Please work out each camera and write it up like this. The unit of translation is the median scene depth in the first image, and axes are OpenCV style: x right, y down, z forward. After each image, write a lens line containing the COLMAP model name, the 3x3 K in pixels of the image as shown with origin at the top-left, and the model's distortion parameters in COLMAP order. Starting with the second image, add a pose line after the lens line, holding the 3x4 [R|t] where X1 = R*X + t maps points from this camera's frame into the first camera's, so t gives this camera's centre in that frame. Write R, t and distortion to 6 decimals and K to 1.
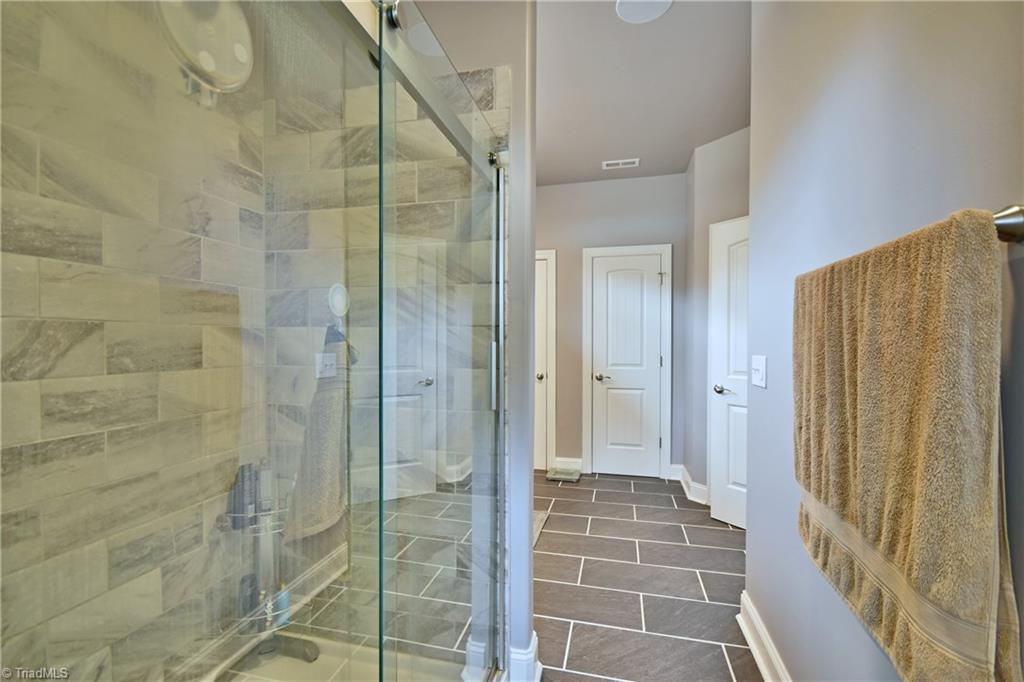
lens RADIAL K [[458.2, 0, 511.4], [0, 458.2, 343.7], [0, 0, 1]] dist [-0.005748, -0.001486]
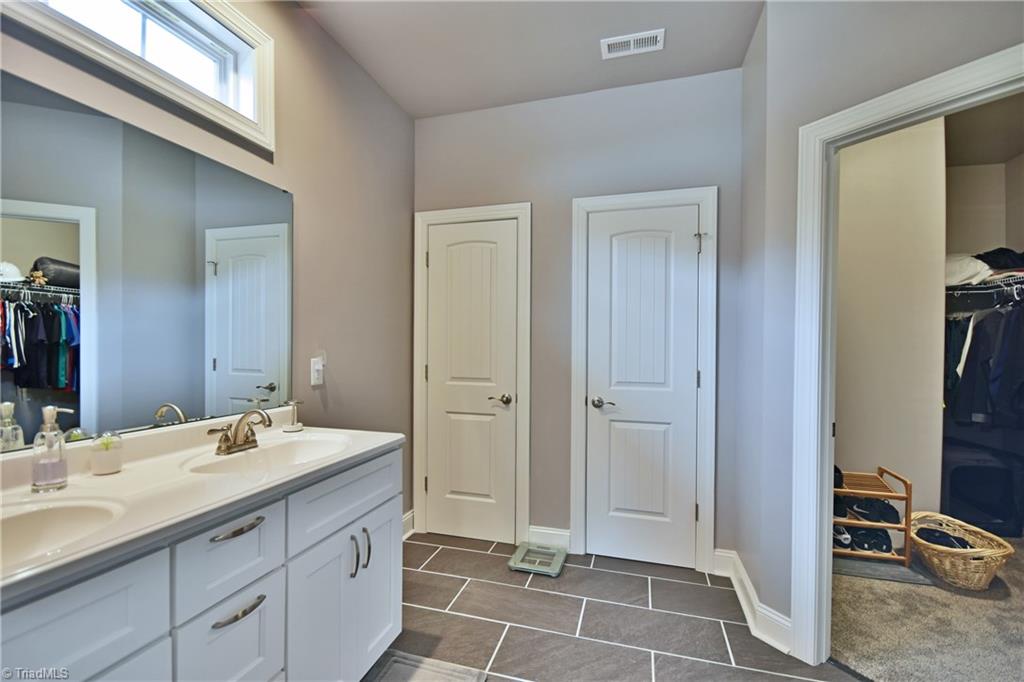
lens RADIAL K [[458.2, 0, 509.4], [0, 458.2, 344.7], [0, 0, 1]] dist [-0.005748, -0.001486]
pose [[0.999116, 0.005266, -0.041702, 0.099944], [-0.005371, 0.999983, -0.002411, -0.004109], [0.041689, 0.002633, 0.999127, 0.379262]]
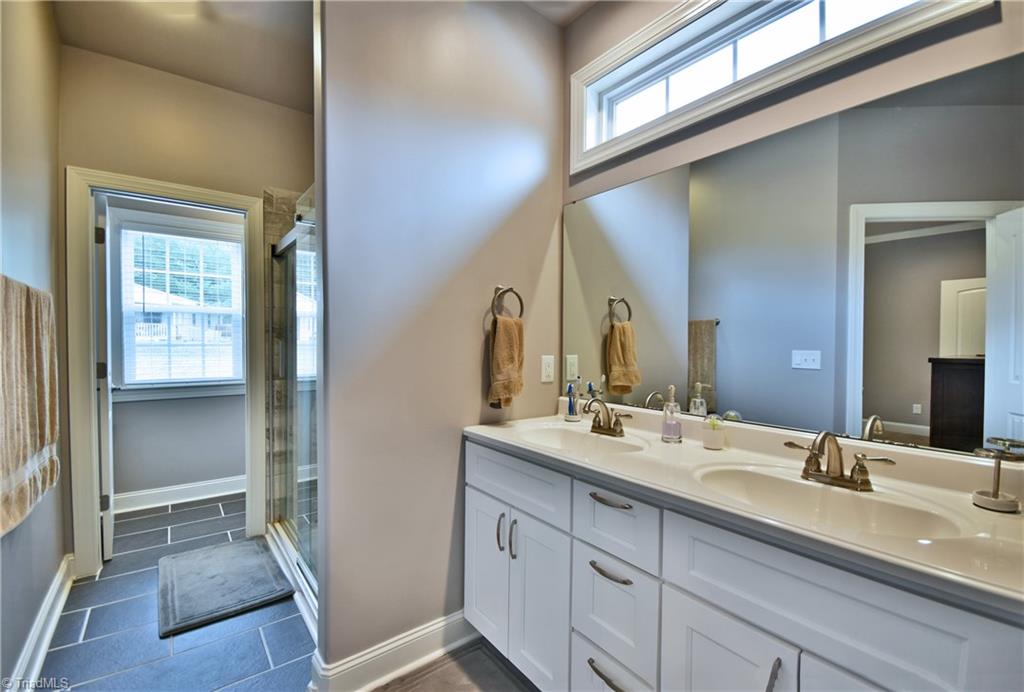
lens RADIAL K [[445.1, 0, 511.1], [0, 445.1, 356.0], [0, 0, 1]] dist [-0.011781, -0.000253]
pose [[-0.622431, 0.014217, -0.782546, 0.408112], [-0.010973, 0.999578, 0.026888, 0.005218], [0.782598, 0.025323, -0.622012, 1.522719]]
